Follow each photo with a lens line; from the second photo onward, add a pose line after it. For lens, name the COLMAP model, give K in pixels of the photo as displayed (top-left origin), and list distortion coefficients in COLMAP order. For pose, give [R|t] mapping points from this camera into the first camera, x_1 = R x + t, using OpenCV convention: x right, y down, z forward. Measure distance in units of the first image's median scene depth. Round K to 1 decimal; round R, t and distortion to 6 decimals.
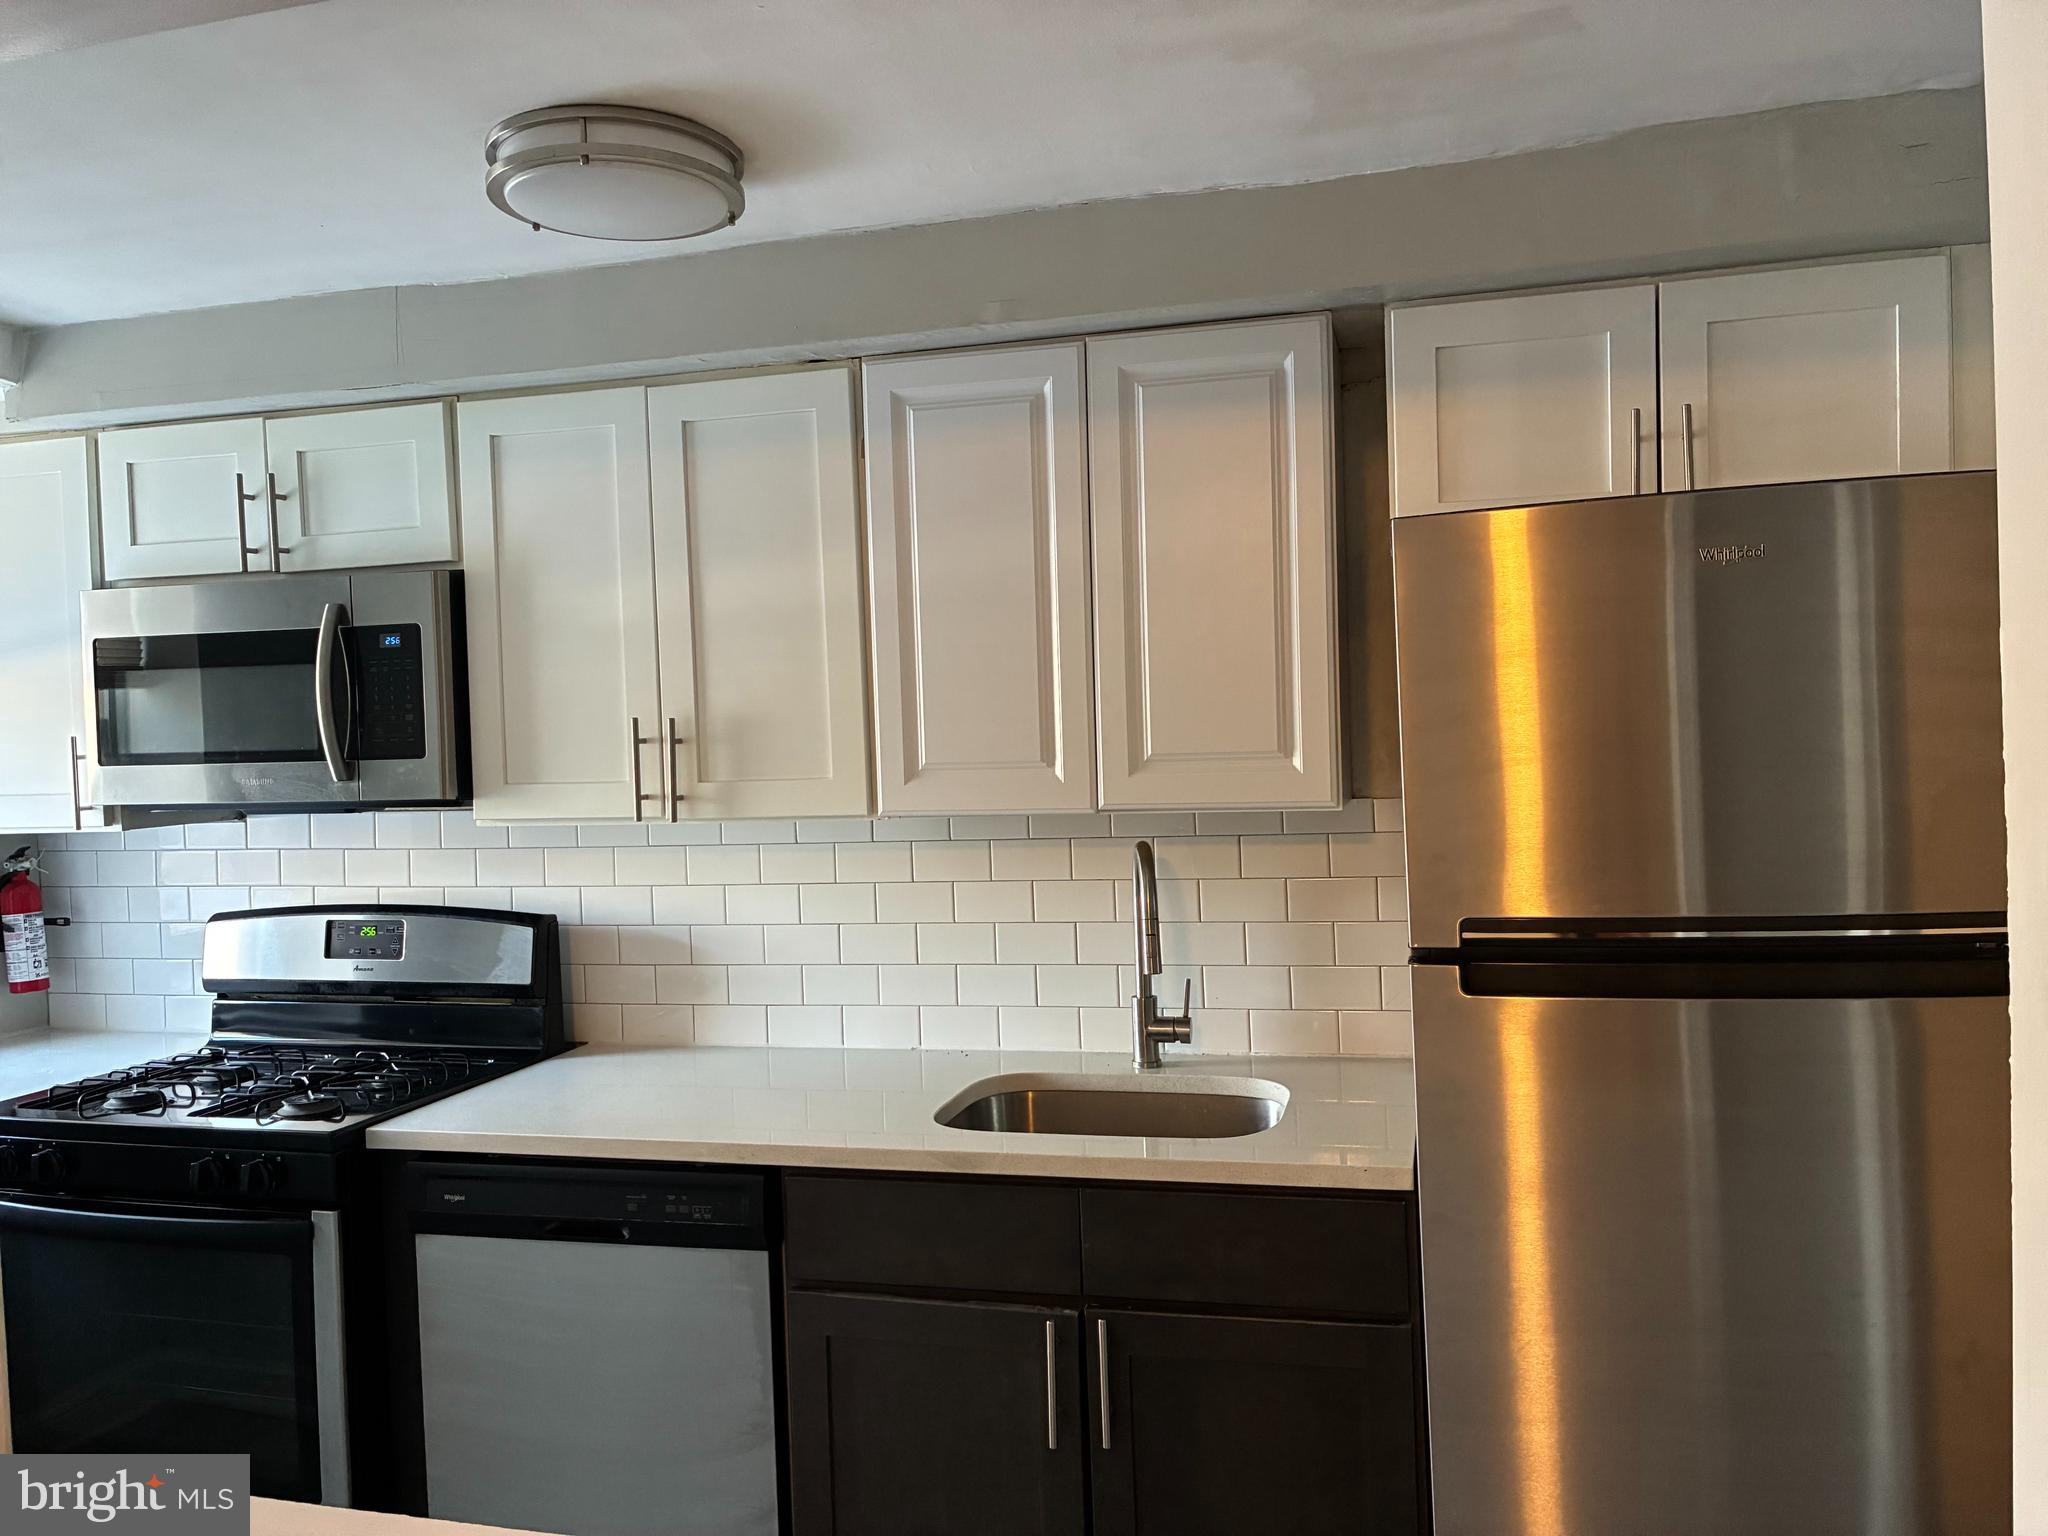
lens RADIAL K [[1560.7, 0, 1024.0], [0, 1560.7, 768.0], [0, 0, 1]] dist [0.079721, -0.092004]
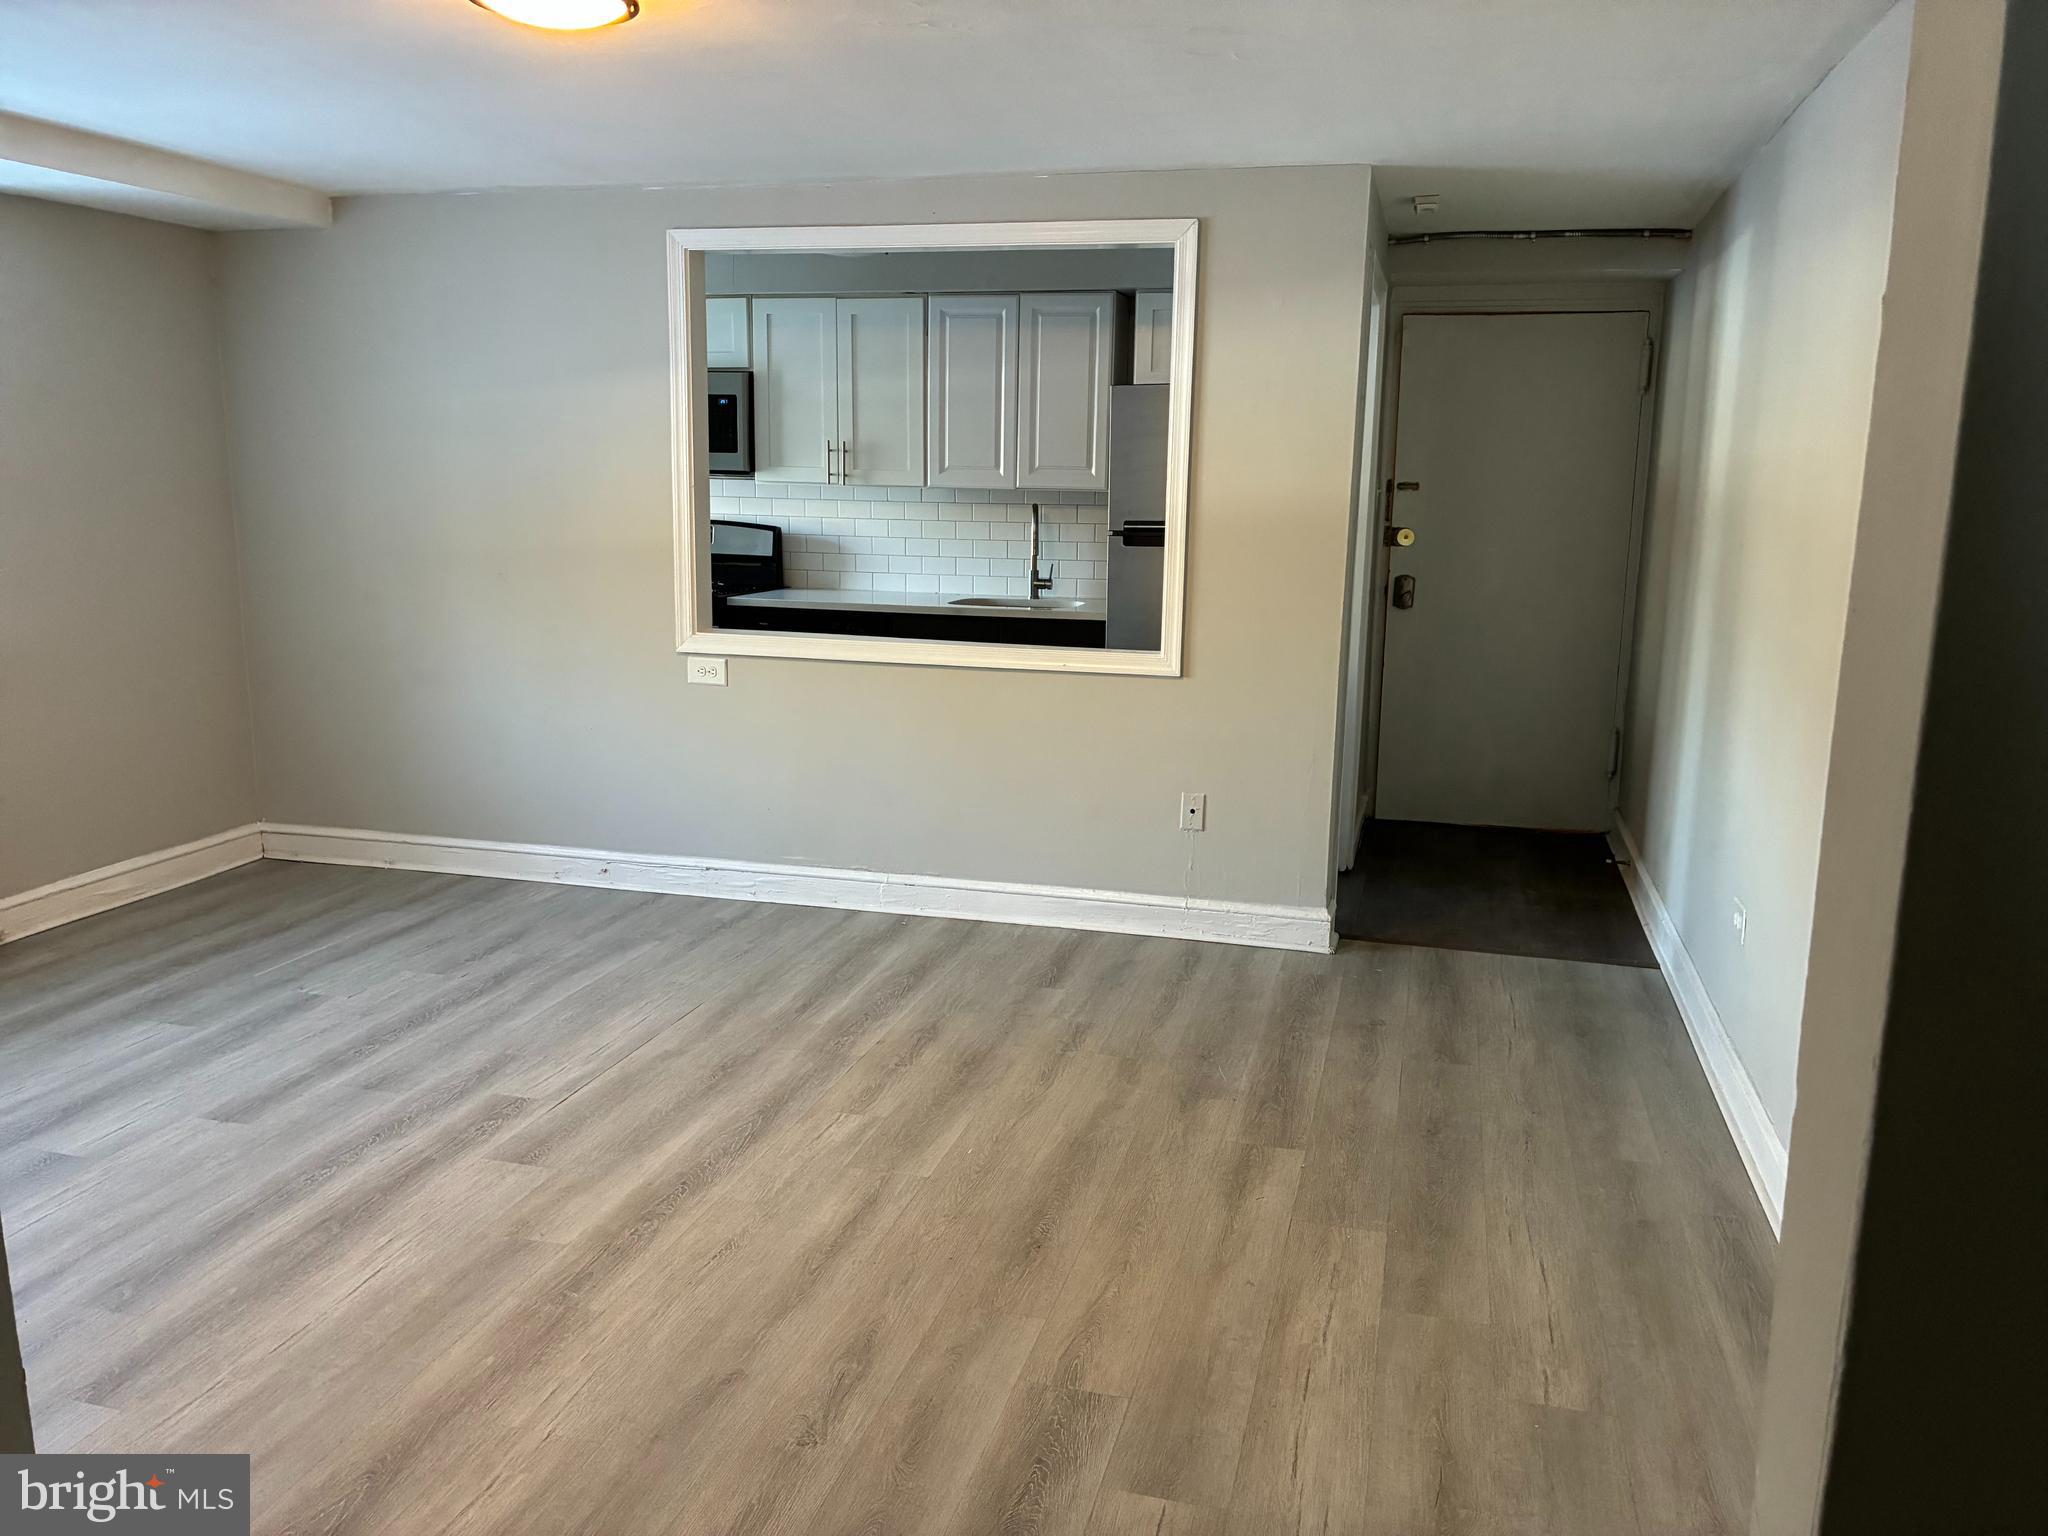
lens RADIAL K [[1560.7, 0, 1024.0], [0, 1560.7, 768.0], [0, 0, 1]] dist [0.079721, -0.092004]
pose [[0.998746, 0.046662, 0.018133, 0.033508], [-0.048951, 0.986156, 0.158431, 0.068235], [-0.010489, -0.159120, 0.987203, -1.469621]]
